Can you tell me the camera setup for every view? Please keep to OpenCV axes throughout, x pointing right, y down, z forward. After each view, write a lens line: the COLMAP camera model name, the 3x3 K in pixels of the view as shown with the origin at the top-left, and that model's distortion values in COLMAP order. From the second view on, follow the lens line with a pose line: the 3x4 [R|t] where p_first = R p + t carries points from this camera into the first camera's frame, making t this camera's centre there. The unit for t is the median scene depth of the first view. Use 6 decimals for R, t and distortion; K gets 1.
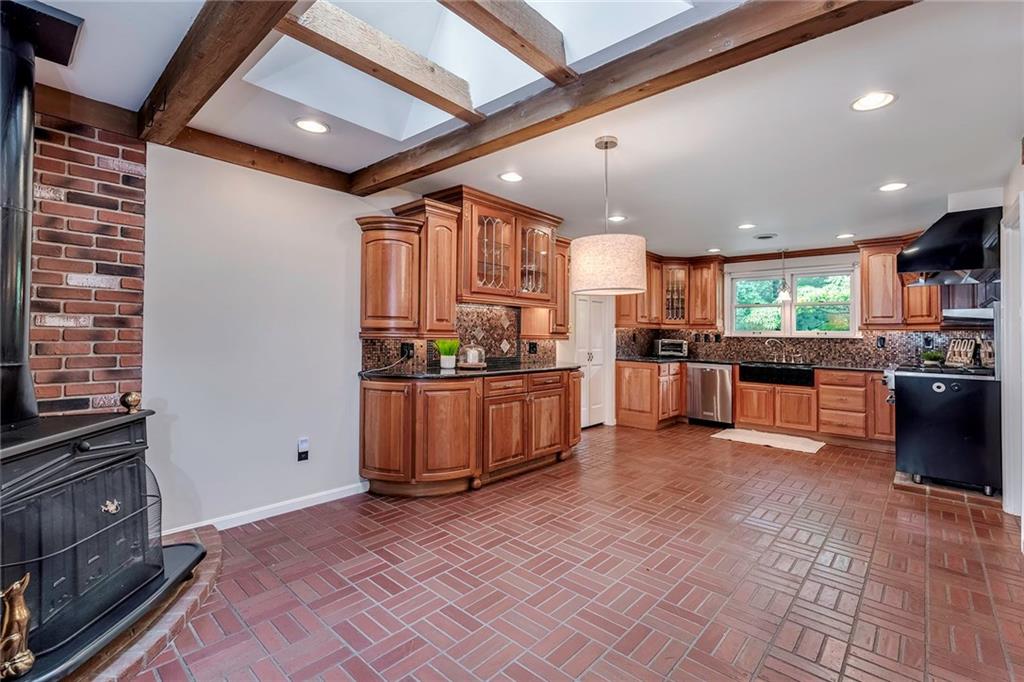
lens RADIAL K [[462.0, 0, 520.7], [0, 462.0, 316.1], [0, 0, 1]] dist [0.000585, 0.000129]
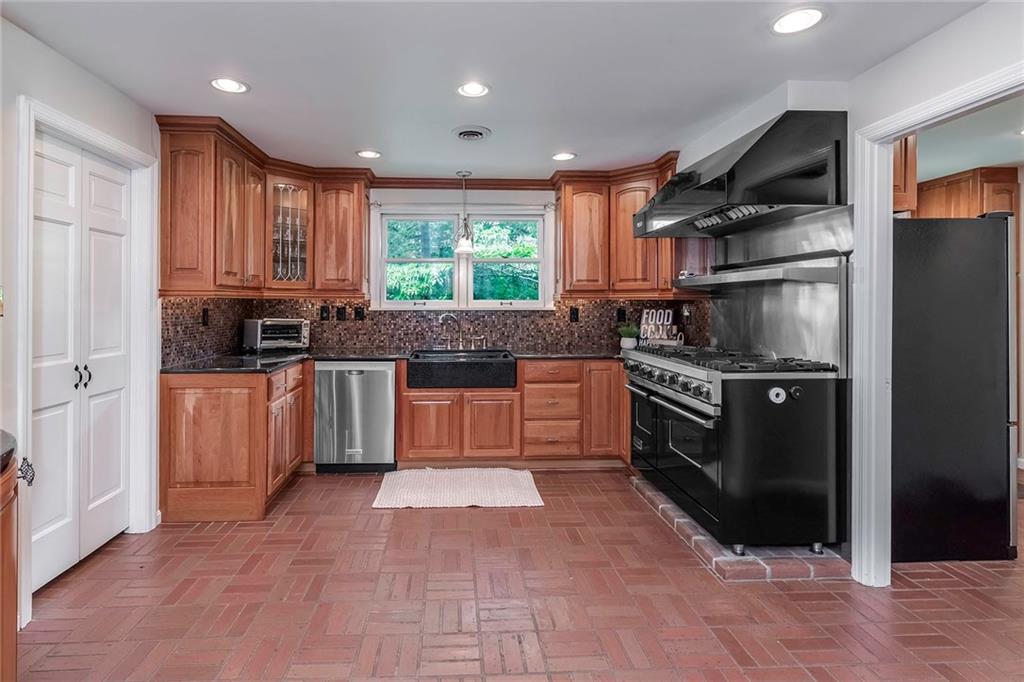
lens RADIAL K [[505.2, 0, 477.2], [0, 505.2, 295.7], [0, 0, 1]] dist [0.000664, 0.000158]
pose [[0.719145, -0.005244, 0.694841, 0.094340], [-0.015656, 0.999595, 0.023748, 0.008109], [-0.694684, -0.027956, 0.718771, 0.475141]]
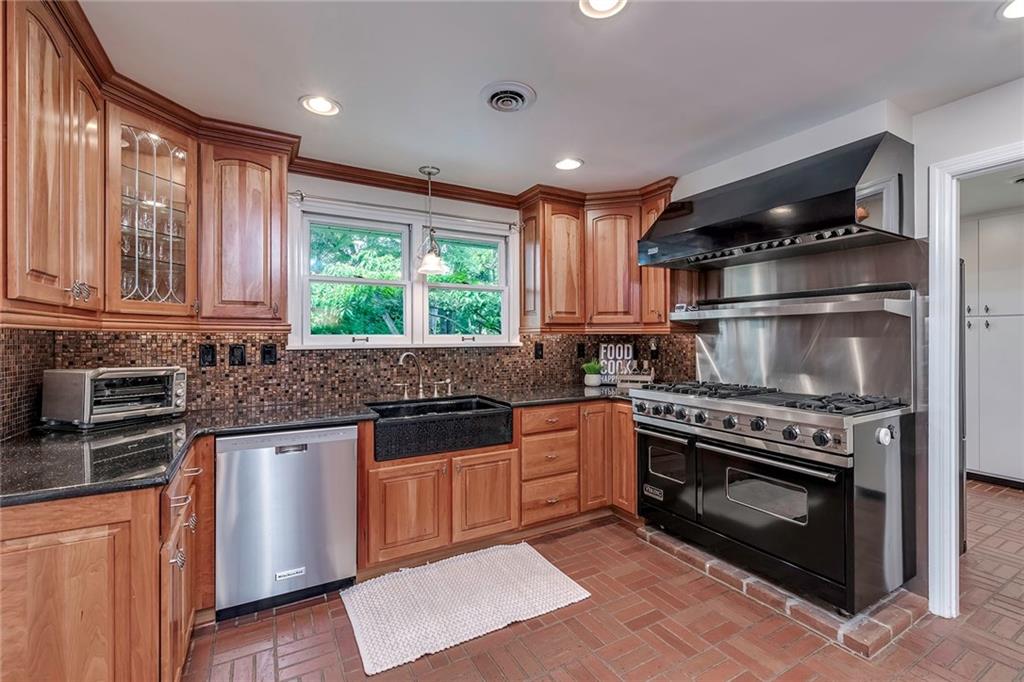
lens RADIAL K [[442.8, 0, 514.0], [0, 442.8, 335.5], [0, 0, 1]] dist [-0.001386, -0.000095]
pose [[0.323857, -0.012030, 0.946030, 0.147518], [-0.027841, 0.999365, 0.022239, 0.018886], [-0.945696, -0.033541, 0.323316, 0.747612]]
